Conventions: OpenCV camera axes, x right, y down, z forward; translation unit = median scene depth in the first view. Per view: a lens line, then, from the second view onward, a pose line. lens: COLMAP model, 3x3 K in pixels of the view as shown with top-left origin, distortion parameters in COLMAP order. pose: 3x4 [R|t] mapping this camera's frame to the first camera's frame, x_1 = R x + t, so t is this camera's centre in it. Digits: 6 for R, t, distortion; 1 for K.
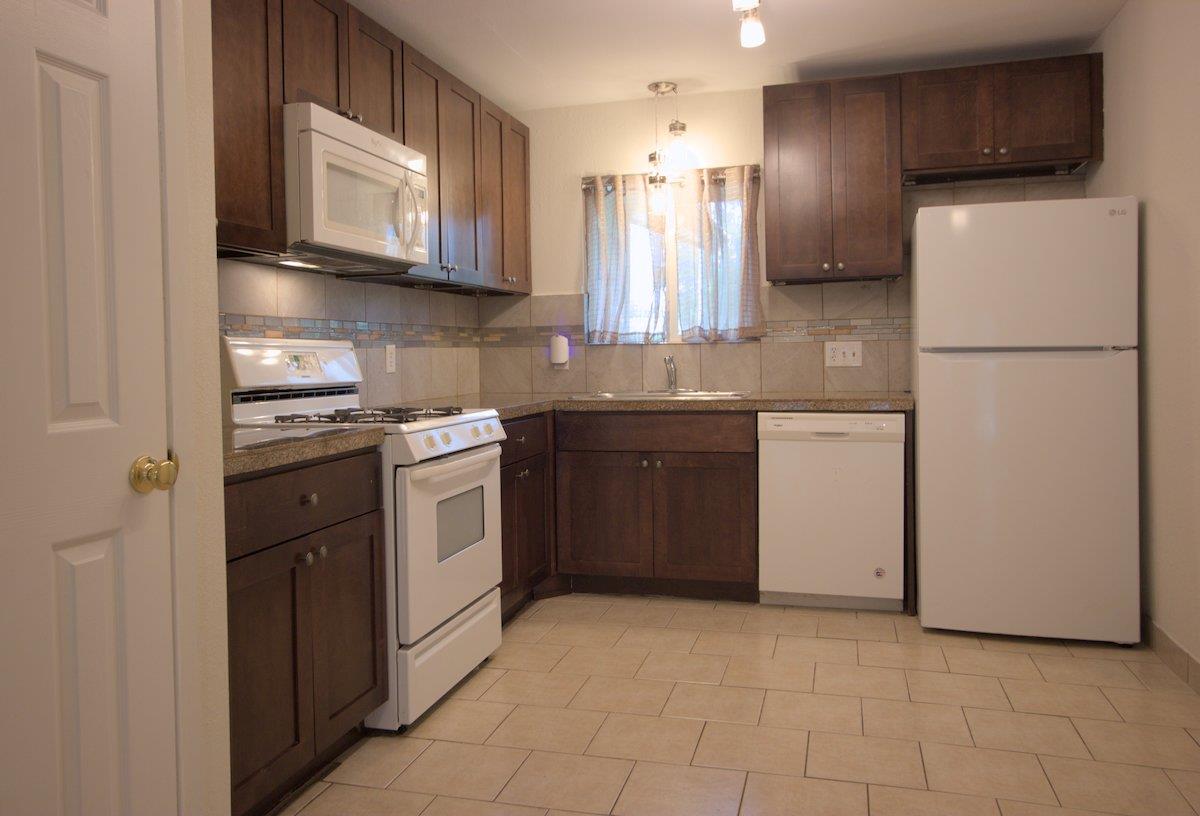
lens RADIAL K [[882.9, 0, 596.3], [0, 882.9, 376.8], [0, 0, 1]] dist [0.003721, 0.001085]
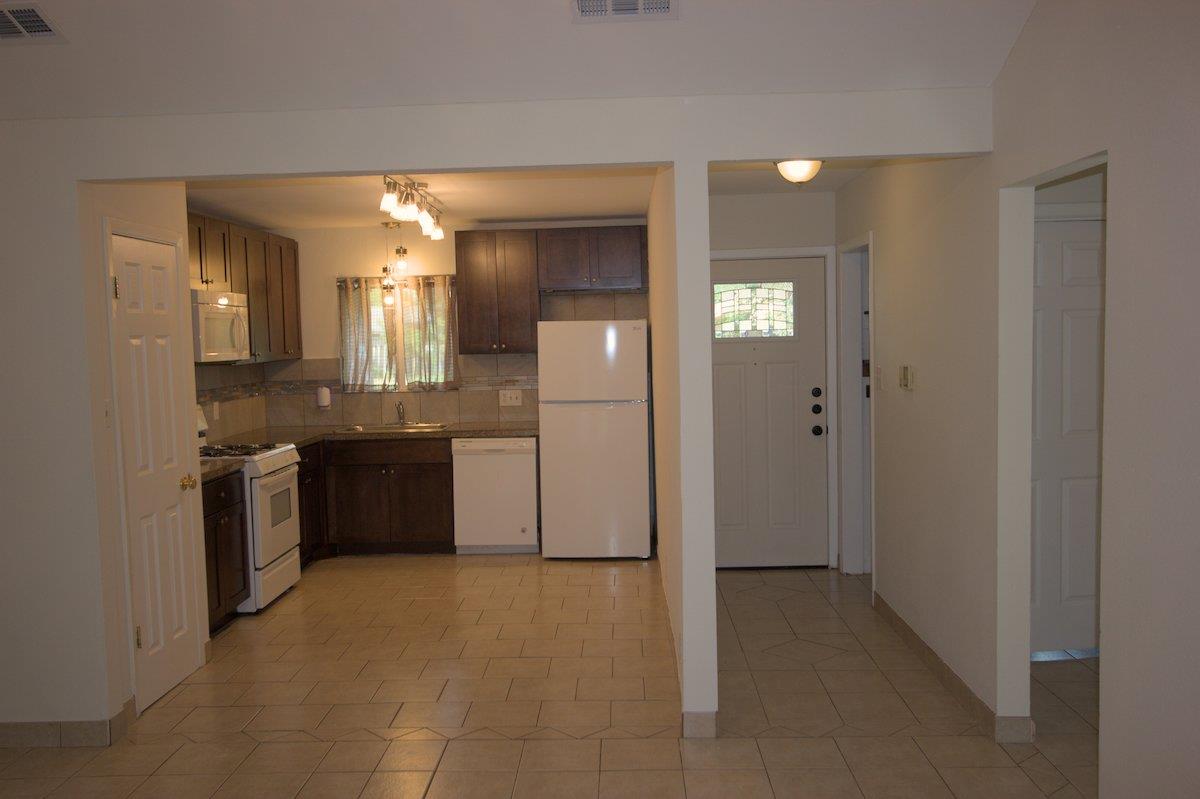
lens RADIAL K [[1093.8, 0, 600.0], [0, 1093.8, 399.5], [0, 0, 1]] dist [-0.007785, 0.000129]
pose [[0.971375, -0.023149, 0.236420, -0.028160], [0.014977, 0.999229, 0.036304, -0.094397], [-0.237078, -0.031724, 0.970972, -0.967652]]
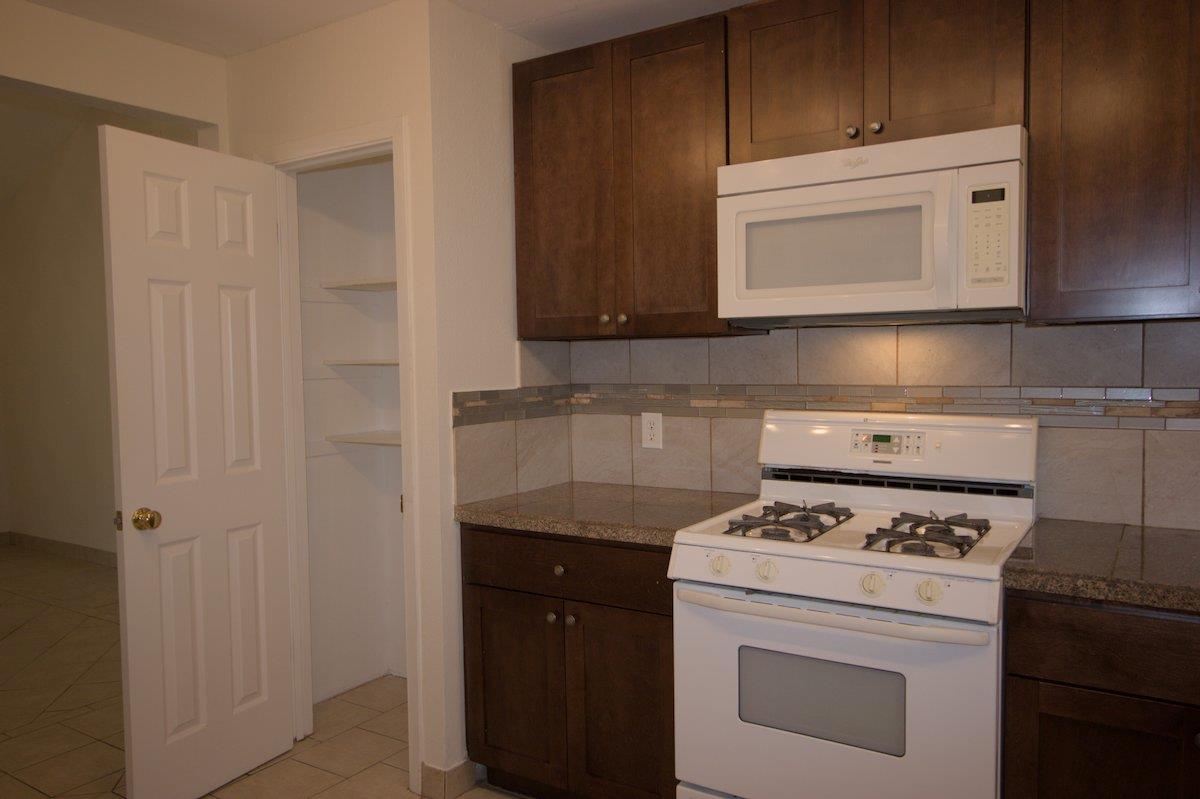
lens RADIAL K [[875.6, 0, 600.0], [0, 875.6, 399.5], [0, 0, 1]] dist [0.000543, 0.000102]
pose [[-0.297970, 0.066632, -0.952247, 0.428579], [-0.003730, 0.997472, 0.070964, -0.094833], [0.954568, 0.024697, -0.296968, 0.825675]]
